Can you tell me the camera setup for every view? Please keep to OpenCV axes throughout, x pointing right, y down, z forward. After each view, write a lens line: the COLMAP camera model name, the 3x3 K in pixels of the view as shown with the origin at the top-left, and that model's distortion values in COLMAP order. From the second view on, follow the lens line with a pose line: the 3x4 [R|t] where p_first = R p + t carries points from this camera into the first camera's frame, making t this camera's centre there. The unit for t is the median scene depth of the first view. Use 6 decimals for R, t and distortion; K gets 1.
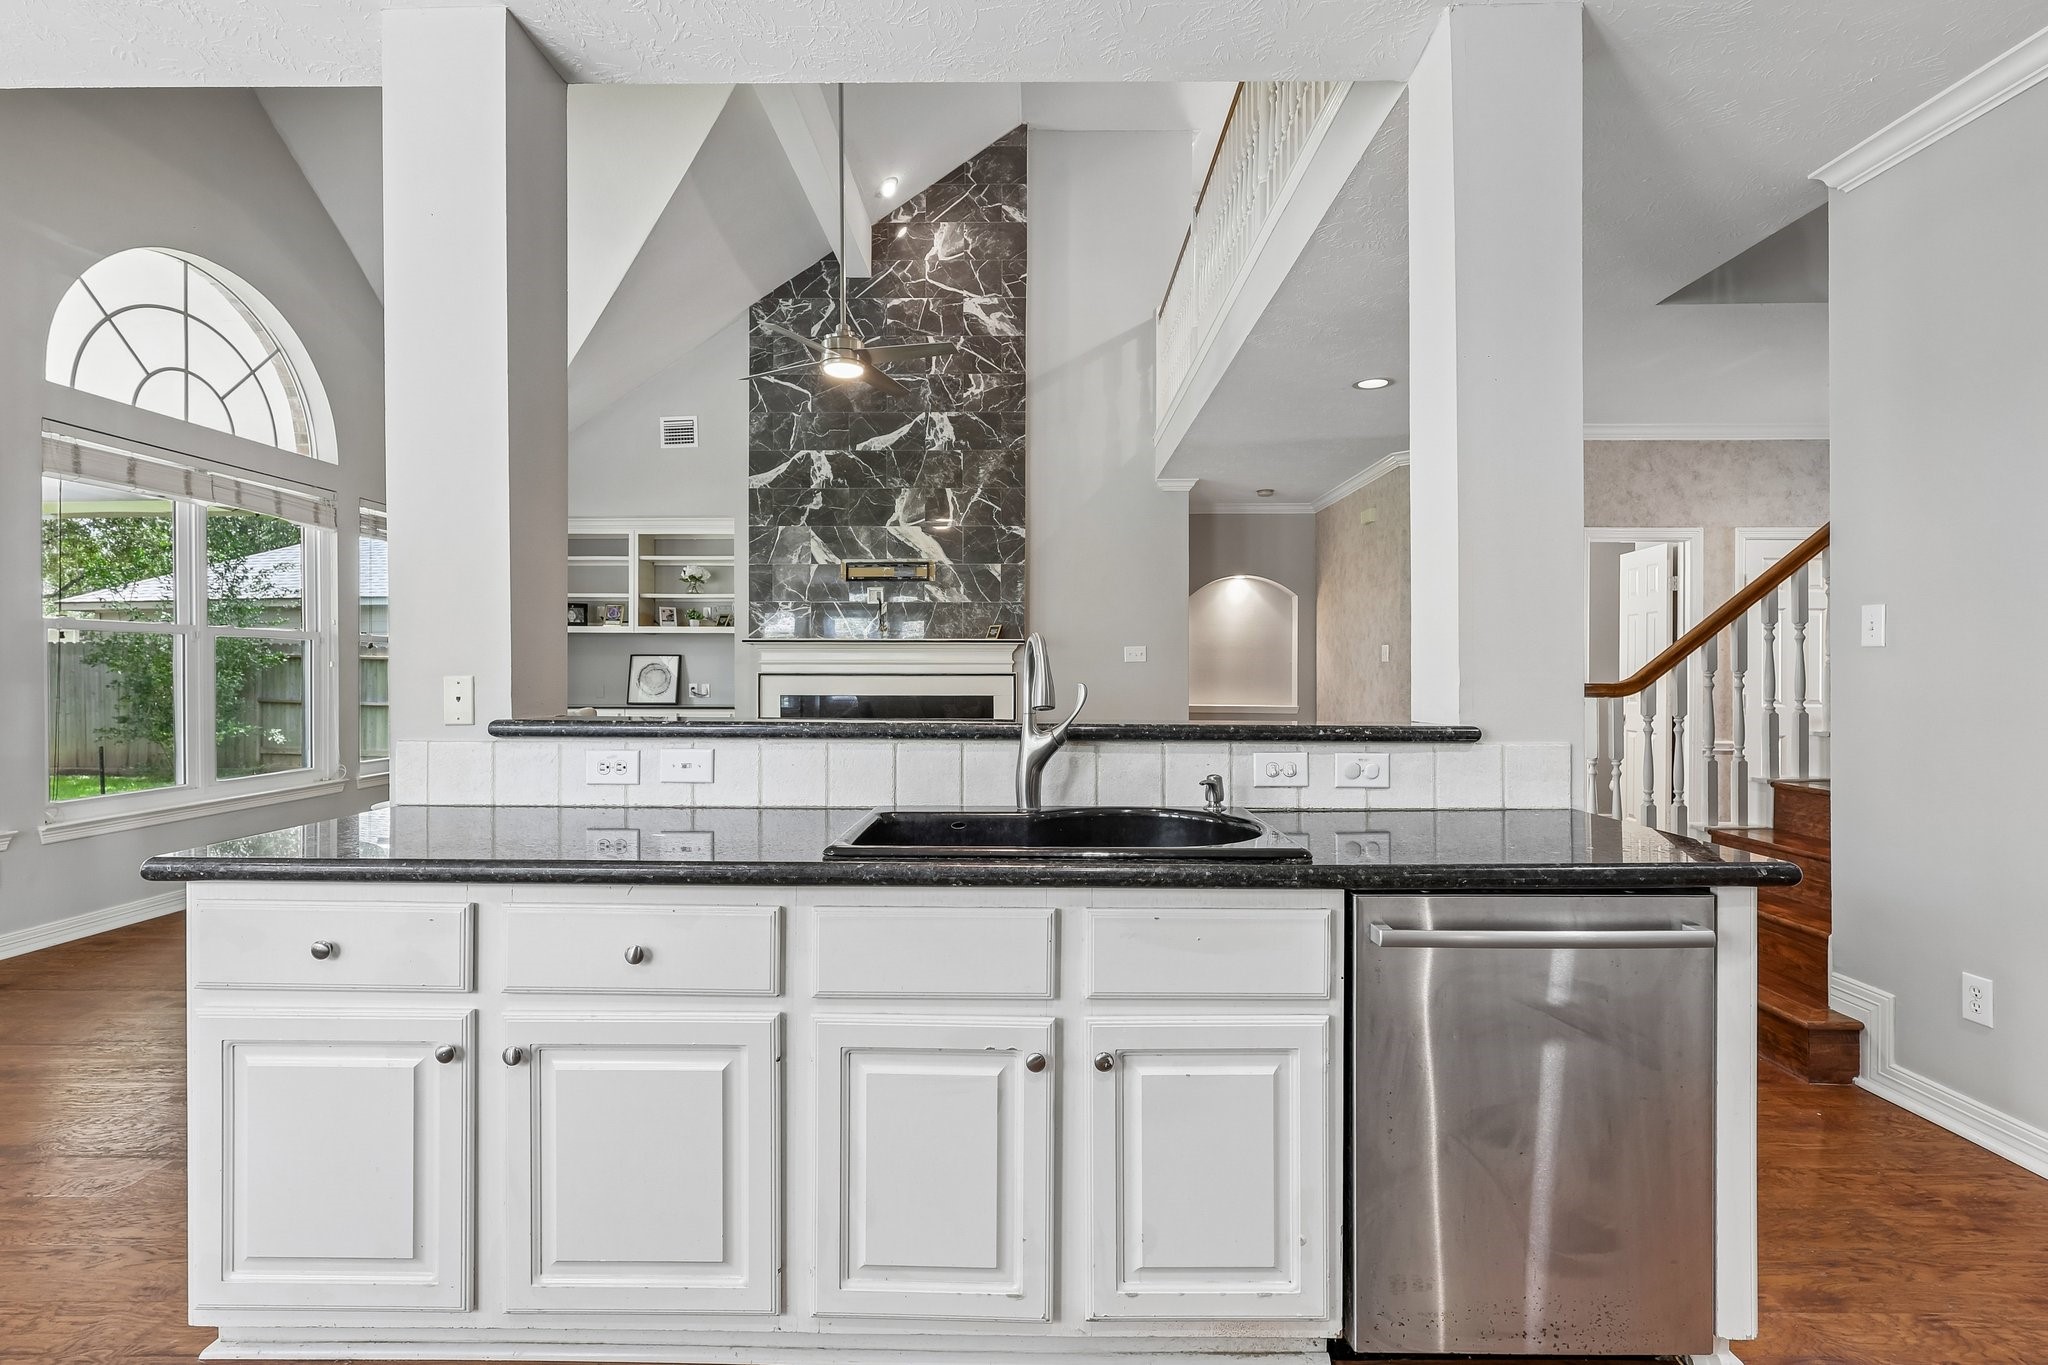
lens RADIAL K [[968.1, 0, 1024.0], [0, 968.1, 682.5], [0, 0, 1]] dist [0.000156, -0.000352]
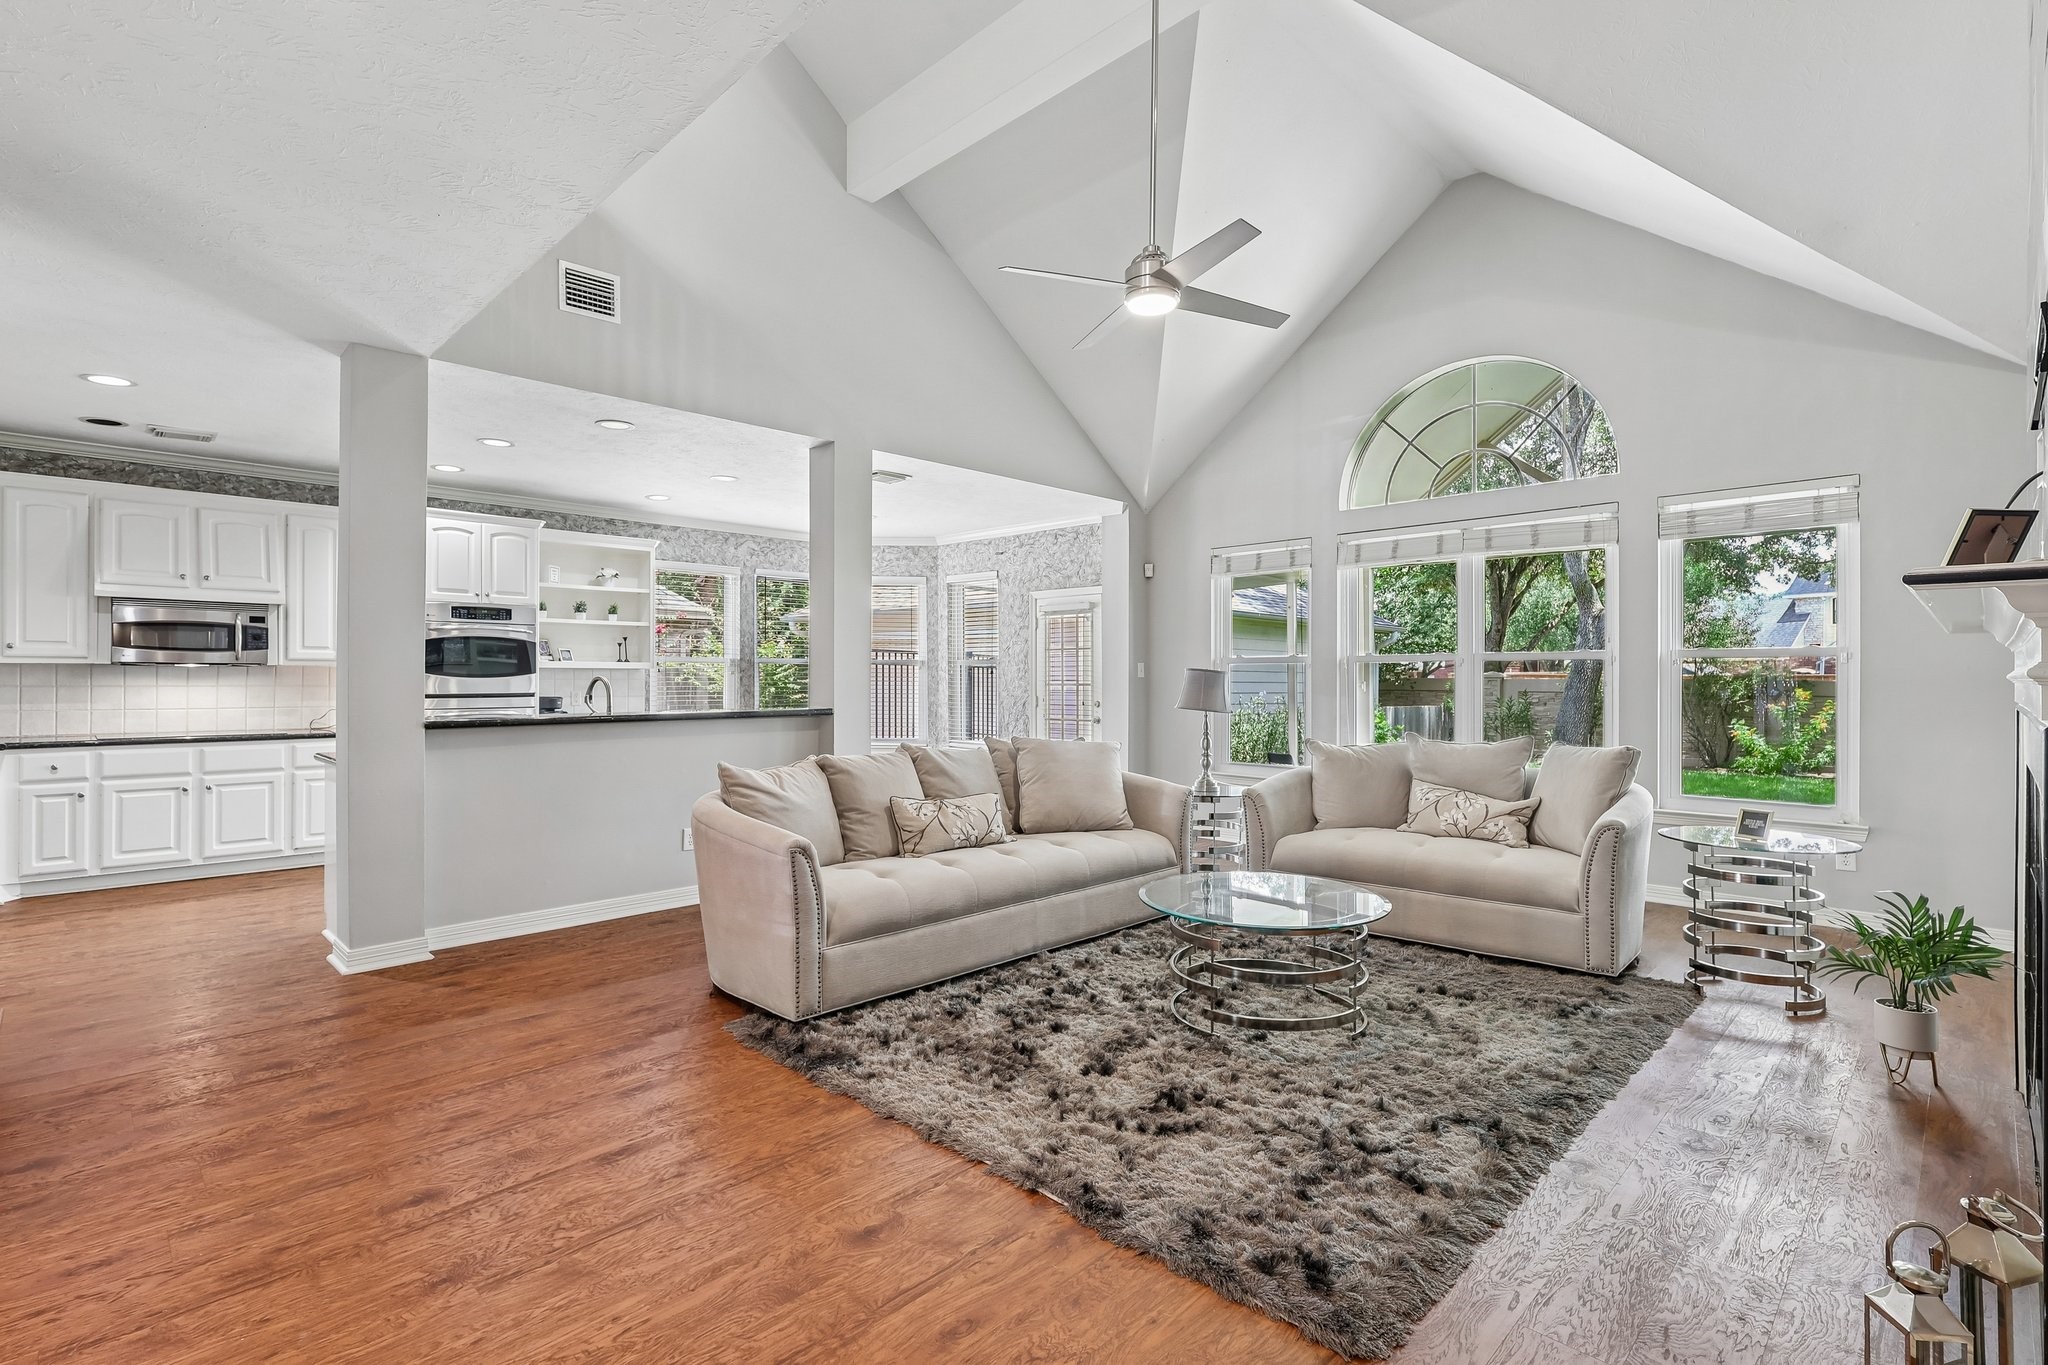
lens RADIAL K [[957.2, 0, 1030.0], [0, 957.2, 680.5], [0, 0, 1]] dist [0.000813, -0.000475]
pose [[-0.695124, -0.001580, -0.718888, 0.288517], [-0.009974, 0.999923, 0.007447, -0.018735], [0.718821, 0.012347, -0.695086, 0.984447]]
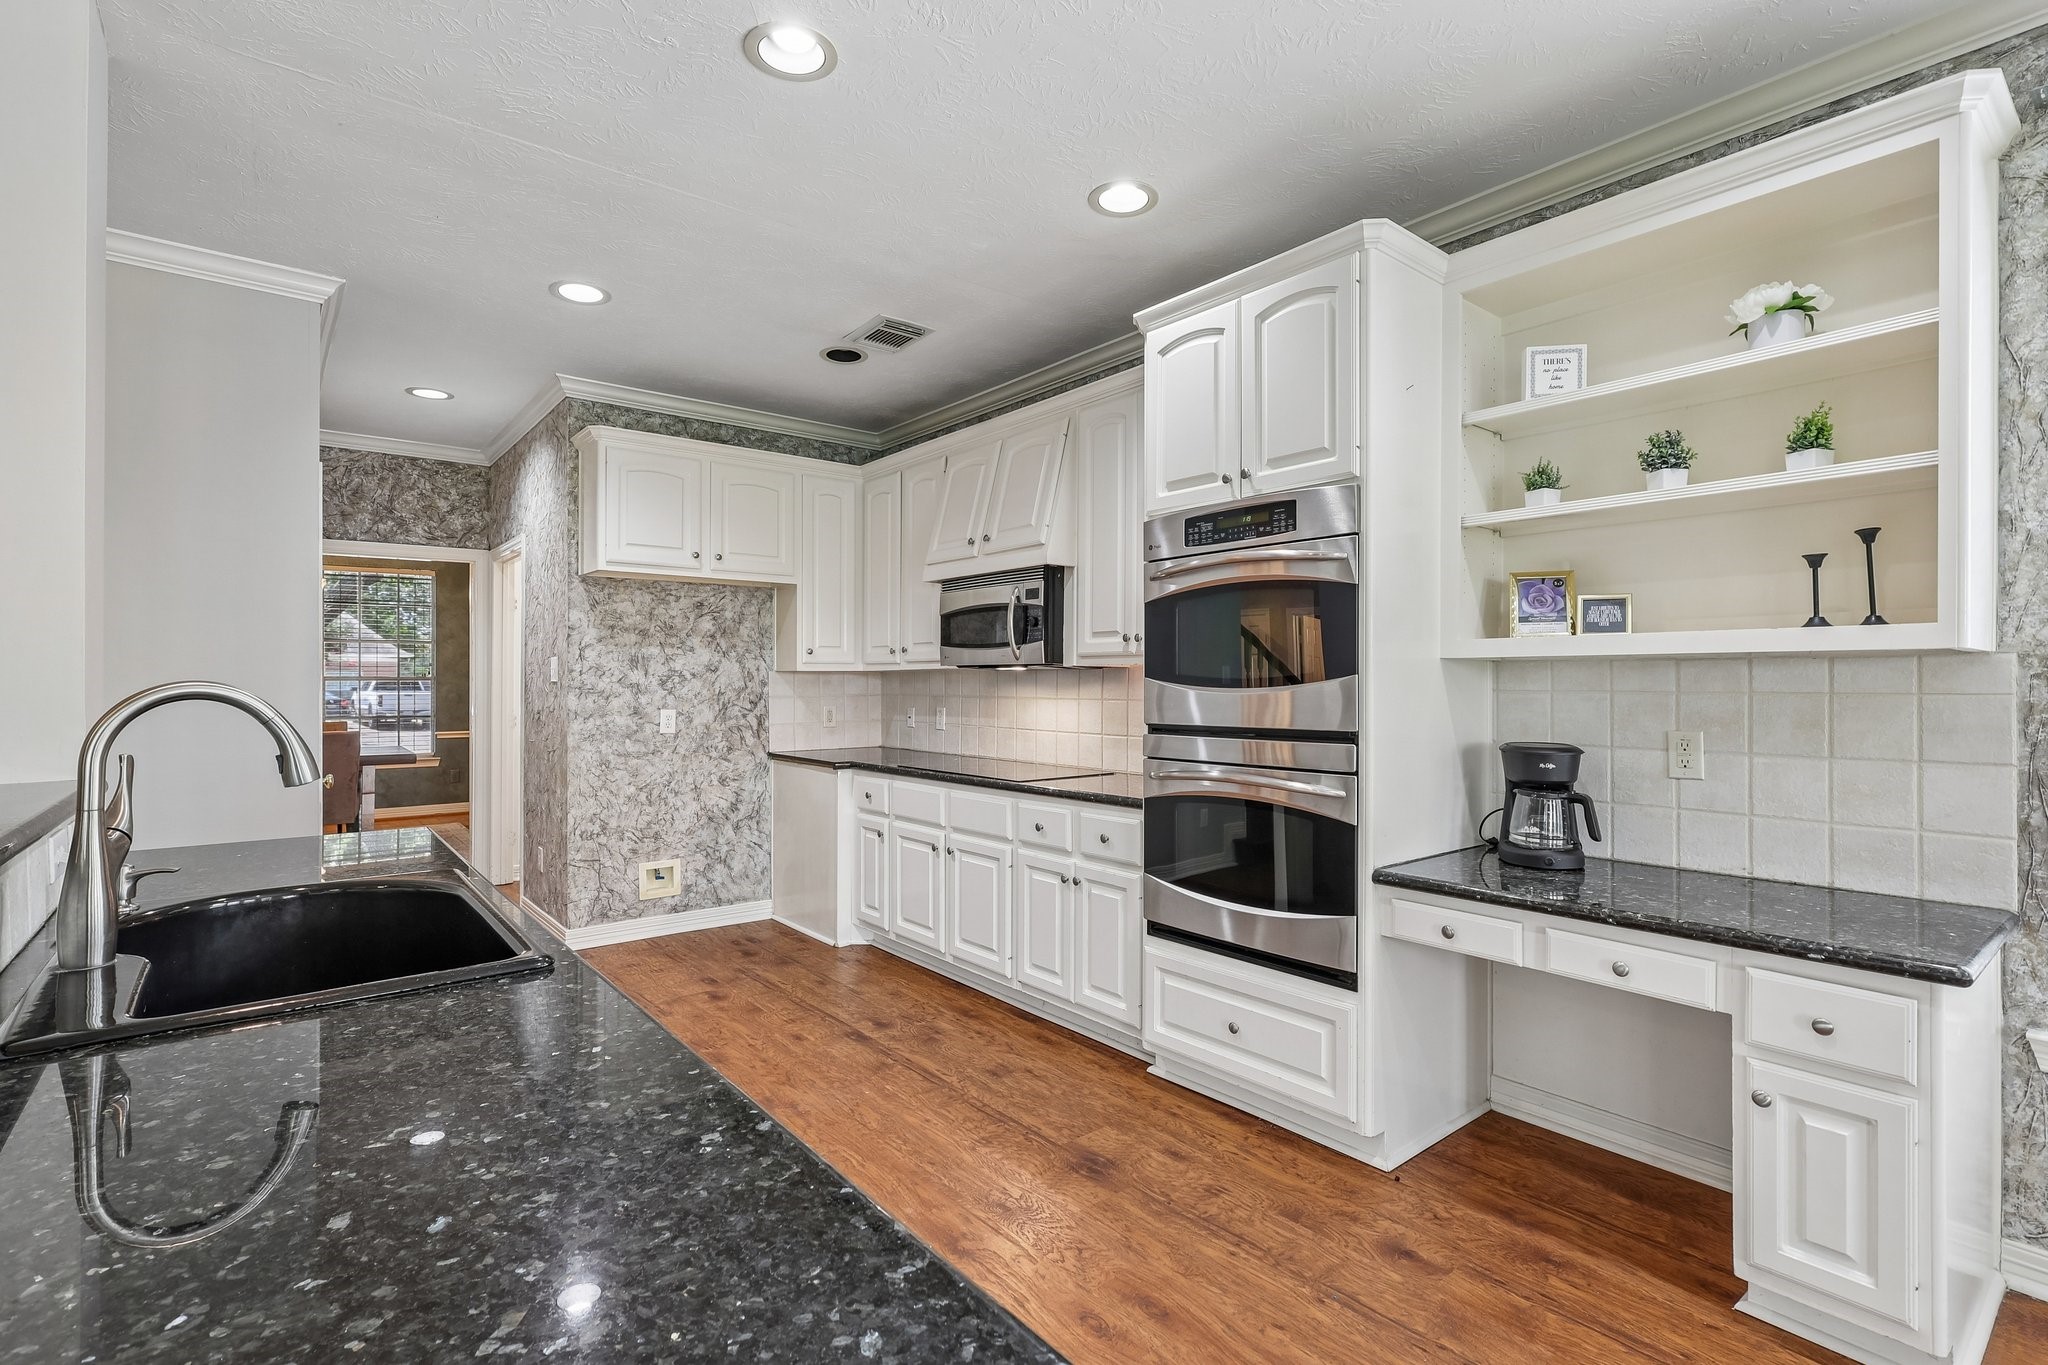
lens RADIAL K [[957.2, 0, 1030.0], [0, 957.2, 680.5], [0, 0, 1]] dist [0.000813, -0.000475]
pose [[-0.635836, 0.000782, 0.771824, -0.236337], [0.005323, 0.999980, 0.003373, -0.013459], [-0.771806, 0.006253, -0.635828, 0.257660]]
